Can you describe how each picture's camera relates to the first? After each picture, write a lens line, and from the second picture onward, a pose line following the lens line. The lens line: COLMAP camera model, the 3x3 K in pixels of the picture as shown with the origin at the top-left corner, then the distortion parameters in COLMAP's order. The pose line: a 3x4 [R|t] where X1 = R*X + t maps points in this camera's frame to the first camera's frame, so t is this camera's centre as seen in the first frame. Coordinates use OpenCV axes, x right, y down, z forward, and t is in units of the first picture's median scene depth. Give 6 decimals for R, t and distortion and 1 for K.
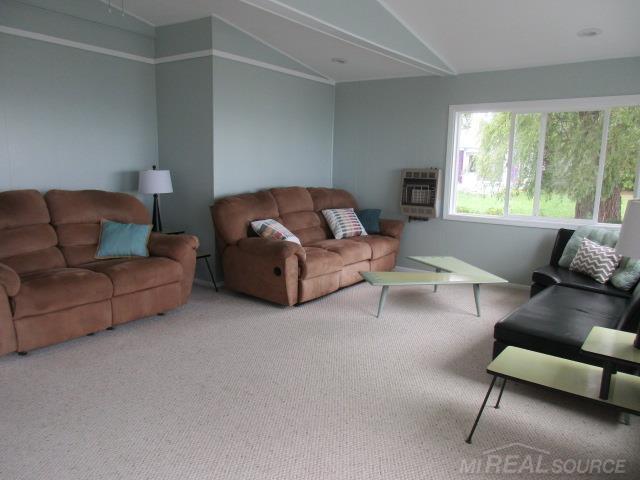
lens RADIAL K [[475.0, 0, 321.7], [0, 475.0, 242.8], [0, 0, 1]] dist [-0.000504, -0.001469]
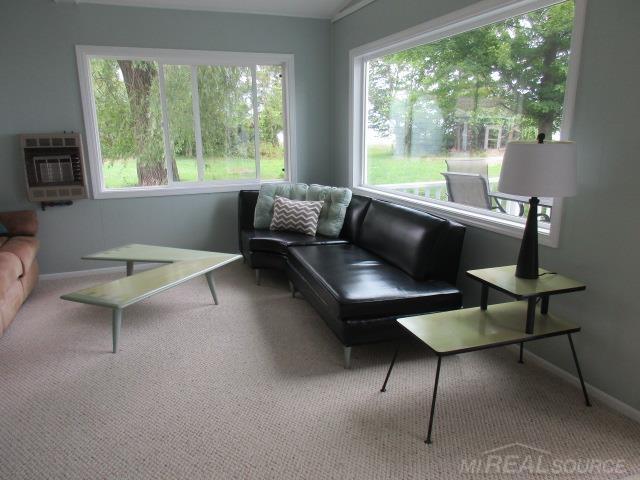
lens RADIAL K [[475.0, 0, 321.7], [0, 475.0, 242.8], [0, 0, 1]] dist [-0.000504, -0.001469]
pose [[0.560397, -0.214934, 0.799849, -0.196737], [0.161156, 0.975579, 0.149245, -0.043066], [-0.812394, 0.045264, 0.581350, 0.310936]]
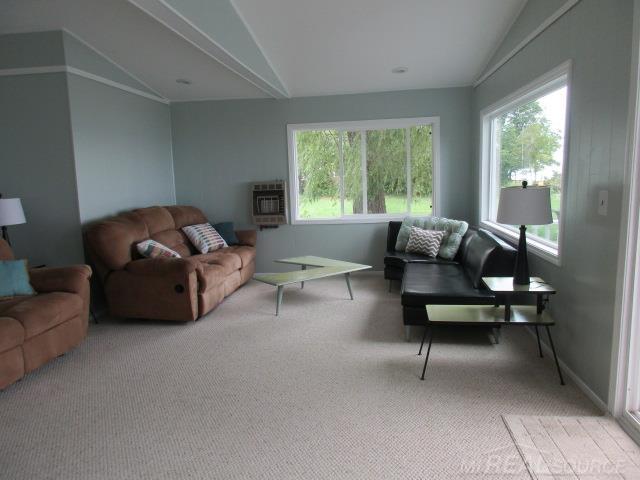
lens RADIAL K [[475.0, 0, 321.7], [0, 475.0, 242.8], [0, 0, 1]] dist [-0.000504, -0.001469]
pose [[0.879361, -0.115276, 0.461992, -0.244799], [0.130600, 0.991434, -0.001203, 0.004047], [-0.457896, 0.061394, 0.886883, -0.032530]]
